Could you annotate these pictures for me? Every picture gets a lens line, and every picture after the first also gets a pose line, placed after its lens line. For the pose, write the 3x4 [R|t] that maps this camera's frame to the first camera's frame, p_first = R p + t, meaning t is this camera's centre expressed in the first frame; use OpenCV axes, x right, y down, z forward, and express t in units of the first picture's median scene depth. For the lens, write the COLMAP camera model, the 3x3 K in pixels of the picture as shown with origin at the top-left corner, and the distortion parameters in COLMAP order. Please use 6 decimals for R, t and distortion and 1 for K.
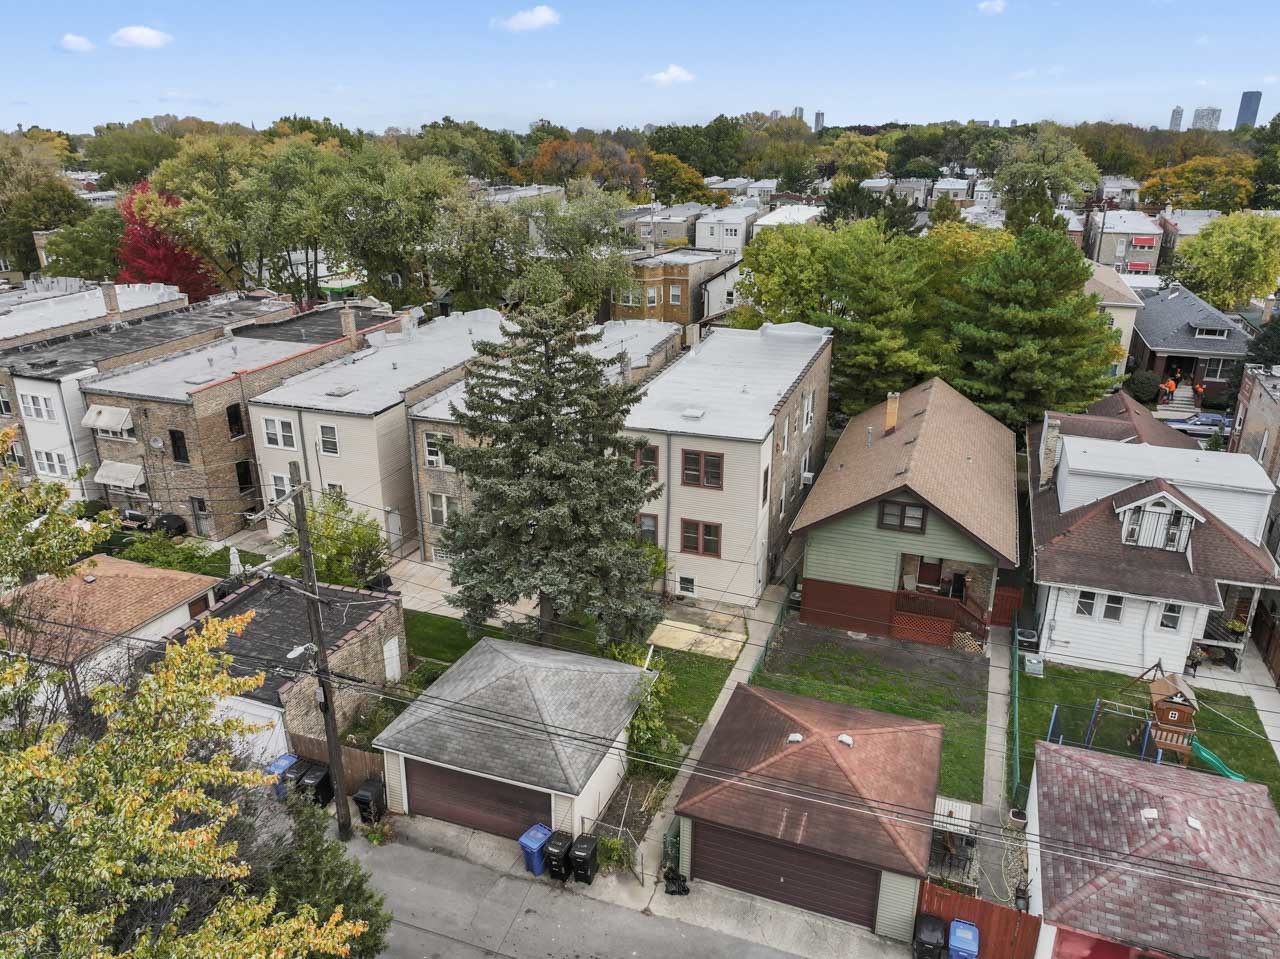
lens RADIAL K [[902.5, 0, 644.5], [0, 902.5, 474.0], [0, 0, 1]] dist [0.005694, 0.013213]
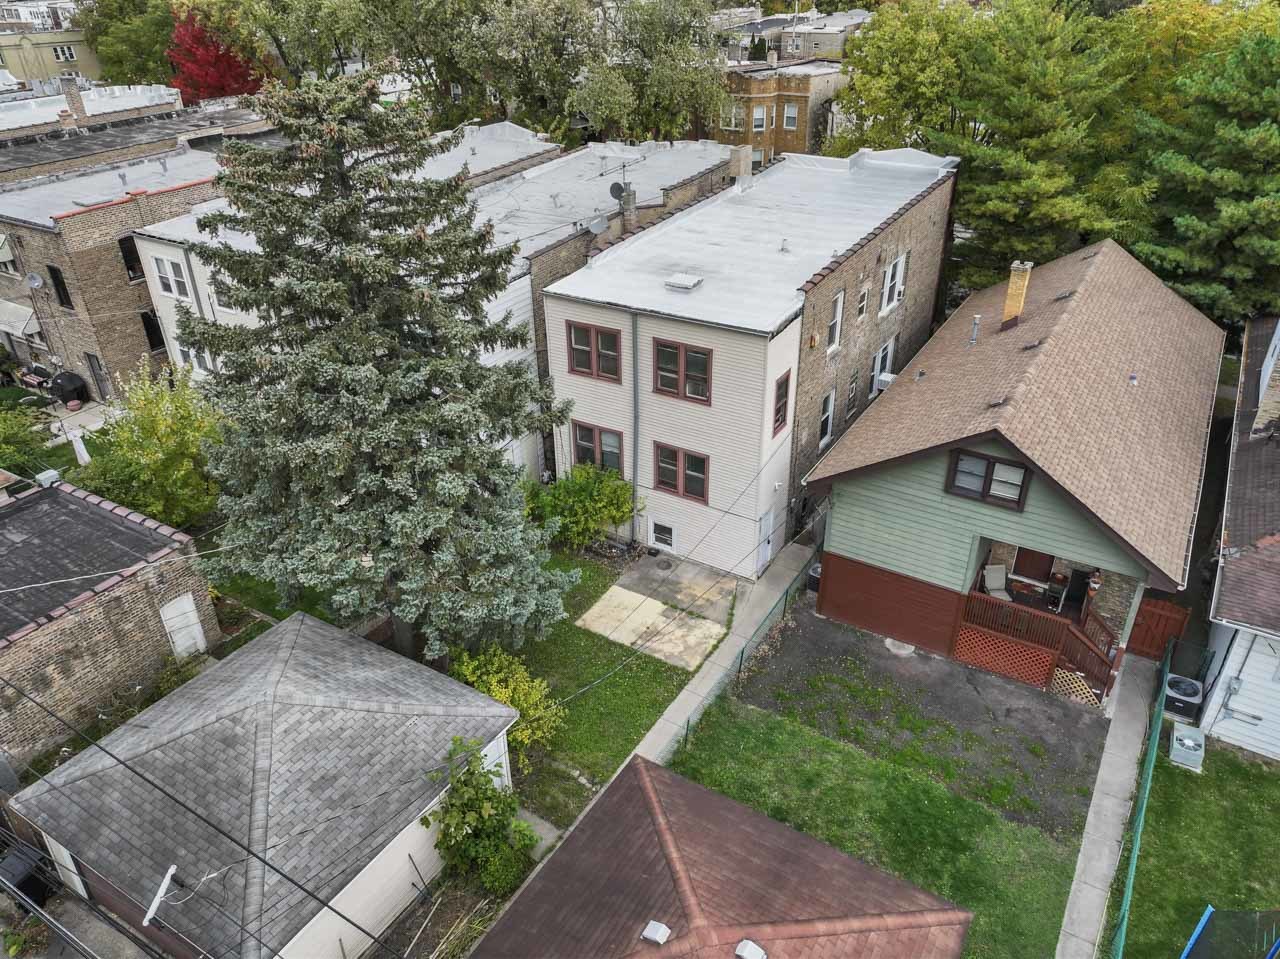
lens RADIAL K [[902.5, 0, 644.5], [0, 902.5, 474.0], [0, 0, 1]] dist [0.005694, 0.013213]
pose [[0.981868, 0.087125, -0.168359, 0.138268], [-0.058085, 0.983679, 0.170298, -0.037346], [0.180449, -0.157431, 0.970904, 0.322706]]
